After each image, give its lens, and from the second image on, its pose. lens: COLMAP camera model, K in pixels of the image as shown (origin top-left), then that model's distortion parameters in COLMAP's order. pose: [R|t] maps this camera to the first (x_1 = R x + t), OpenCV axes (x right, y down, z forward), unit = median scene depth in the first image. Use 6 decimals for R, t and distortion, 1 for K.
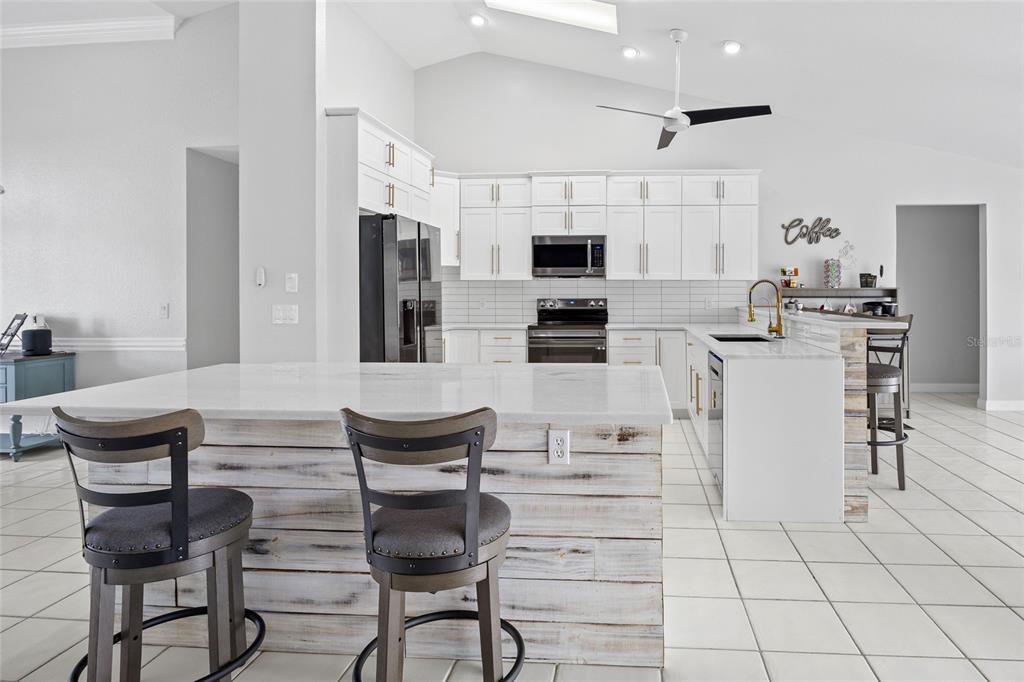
lens RADIAL K [[578.9, 0, 588.9], [0, 578.9, 287.1], [0, 0, 1]] dist [-0.006336, -0.000019]
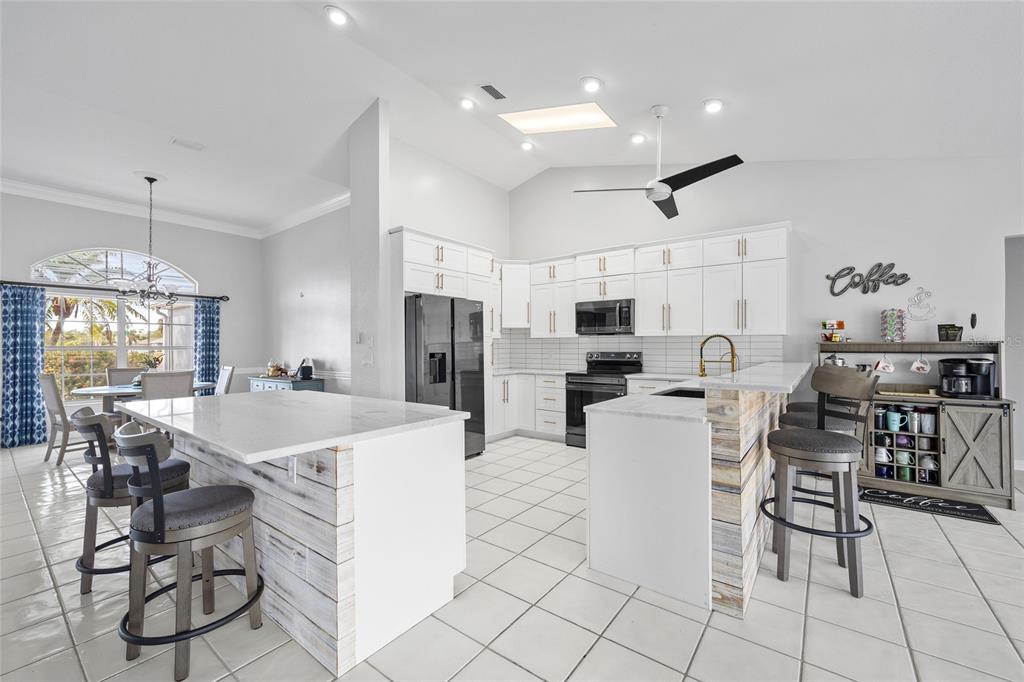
lens RADIAL K [[409.8, 0, 512.0], [0, 409.8, 341.0], [0, 0, 1]] dist [-0.000283, -0.000049]
pose [[0.838592, -0.007295, -0.544711, 0.276079], [0.005103, 0.999972, -0.005537, 0.000453], [0.544736, 0.001864, 0.838606, 0.163043]]
